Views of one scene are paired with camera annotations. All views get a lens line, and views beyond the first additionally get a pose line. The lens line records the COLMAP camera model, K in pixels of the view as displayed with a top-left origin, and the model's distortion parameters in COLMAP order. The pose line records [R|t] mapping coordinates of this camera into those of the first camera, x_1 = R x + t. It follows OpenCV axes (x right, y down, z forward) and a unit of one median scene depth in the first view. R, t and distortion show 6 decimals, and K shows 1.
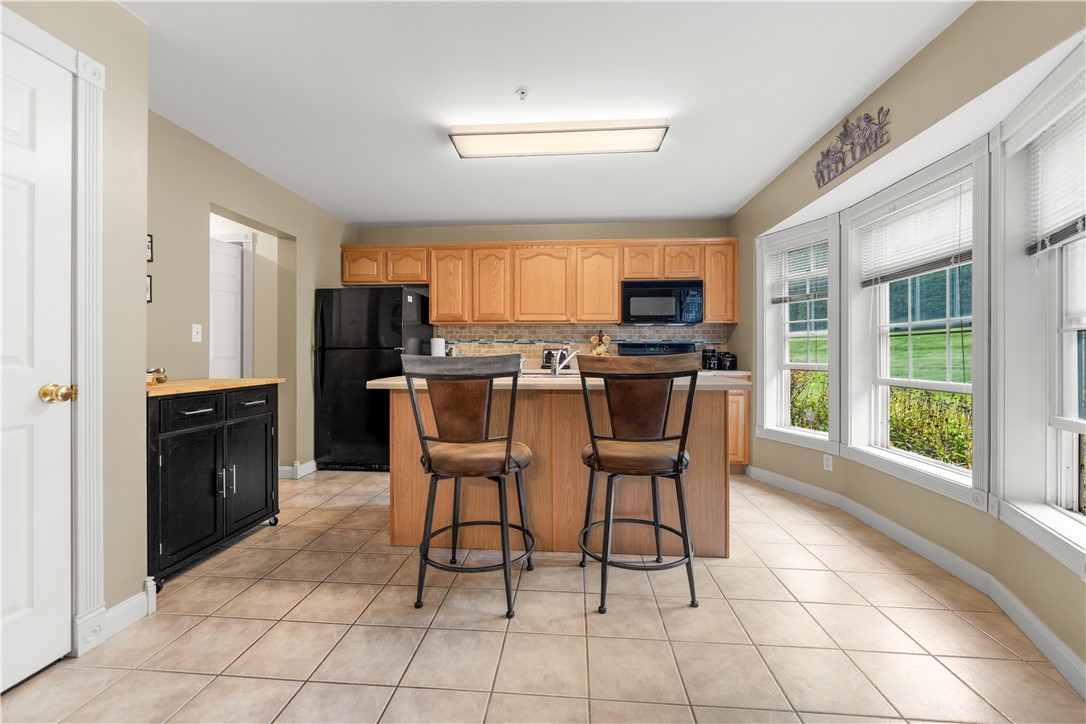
lens RADIAL K [[436.9, 0, 536.2], [0, 436.9, 355.3], [0, 0, 1]] dist [0.002433, -0.000581]
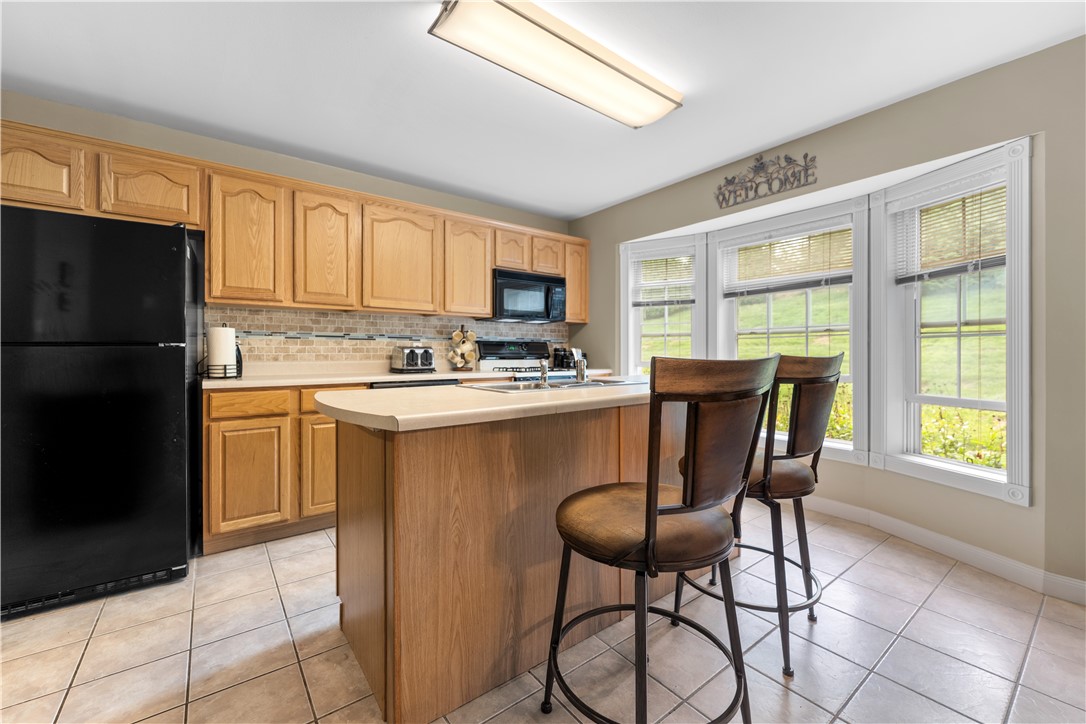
lens RADIAL K [[436.9, 0, 536.1], [0, 436.9, 351.9], [0, 0, 1]] dist [0.002433, -0.000581]
pose [[0.749772, -0.002275, 0.661692, -0.317330], [0.005399, 0.999982, -0.002680, -0.002994], [-0.661674, 0.005582, 0.749771, 0.304350]]
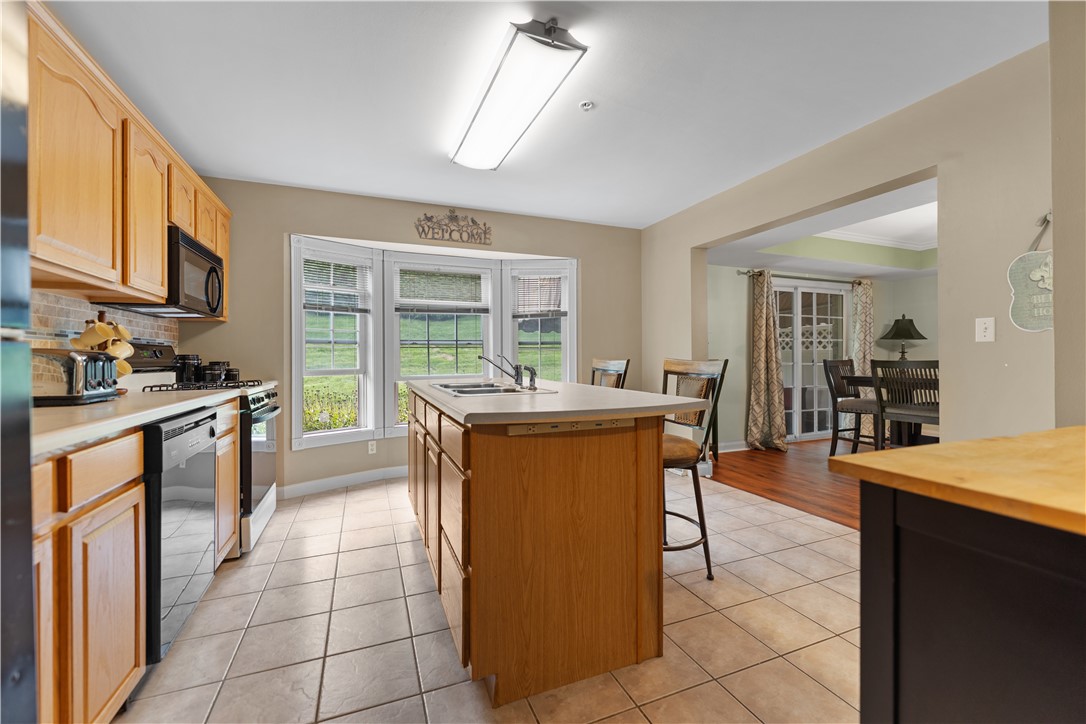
lens RADIAL K [[436.9, 0, 536.4], [0, 436.9, 361.4], [0, 0, 1]] dist [0.002433, -0.000581]
pose [[-0.440465, -0.004514, 0.897758, -0.486188], [0.010288, 0.999896, 0.010075, -0.005150], [-0.897711, 0.013674, -0.440373, 0.844874]]
